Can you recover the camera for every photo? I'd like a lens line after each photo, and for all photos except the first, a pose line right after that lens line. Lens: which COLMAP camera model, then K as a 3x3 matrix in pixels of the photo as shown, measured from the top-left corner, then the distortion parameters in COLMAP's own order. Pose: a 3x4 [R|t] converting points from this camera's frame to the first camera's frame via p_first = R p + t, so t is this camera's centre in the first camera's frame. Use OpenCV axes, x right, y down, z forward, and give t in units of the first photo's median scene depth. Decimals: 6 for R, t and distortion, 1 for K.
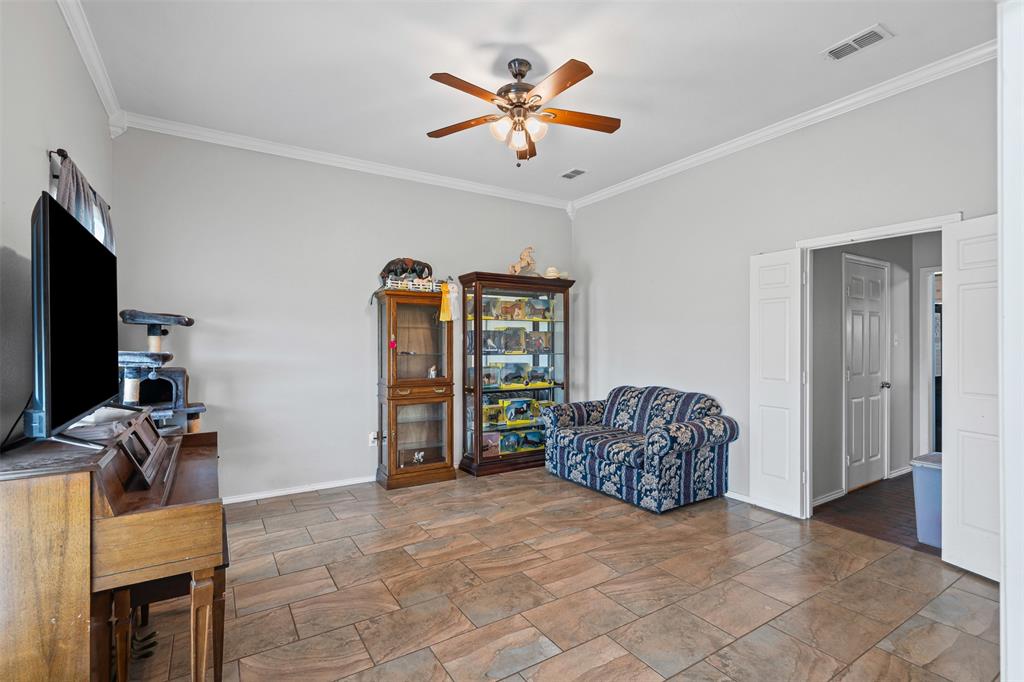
lens RADIAL K [[475.1, 0, 512.1], [0, 475.1, 339.4], [0, 0, 1]] dist [0.001140, 0.001684]
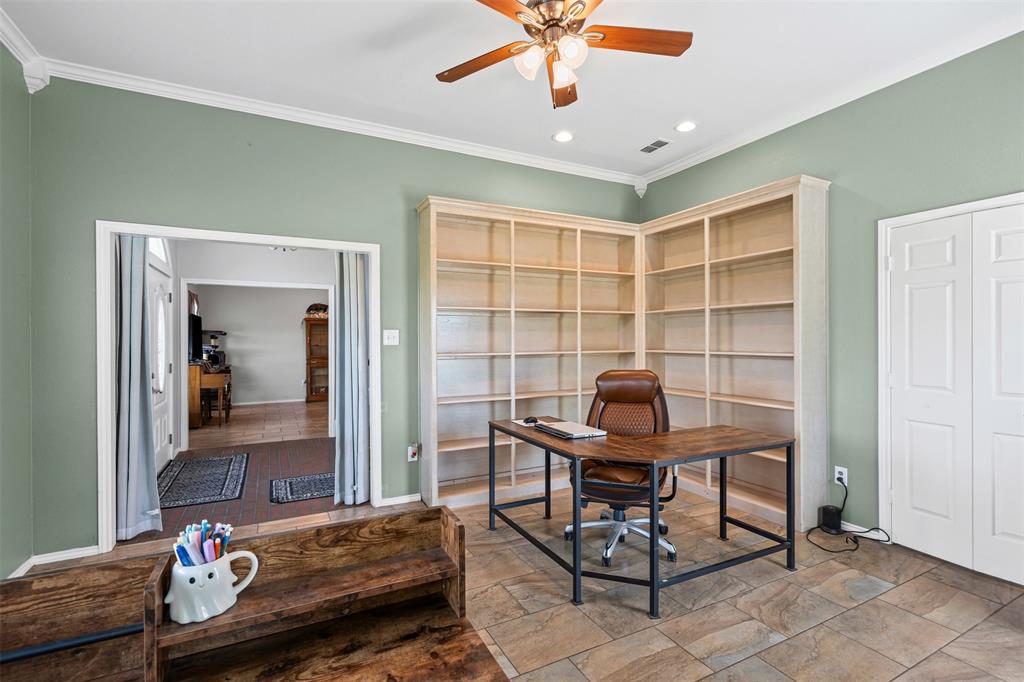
lens RADIAL K [[475.1, 0, 513.0], [0, 475.1, 342.0], [0, 0, 1]] dist [0.001140, 0.001684]
pose [[0.993672, -0.001323, -0.112309, 0.966332], [0.003748, 0.999764, 0.021381, -0.032544], [0.112255, -0.021666, 0.993443, -1.160985]]
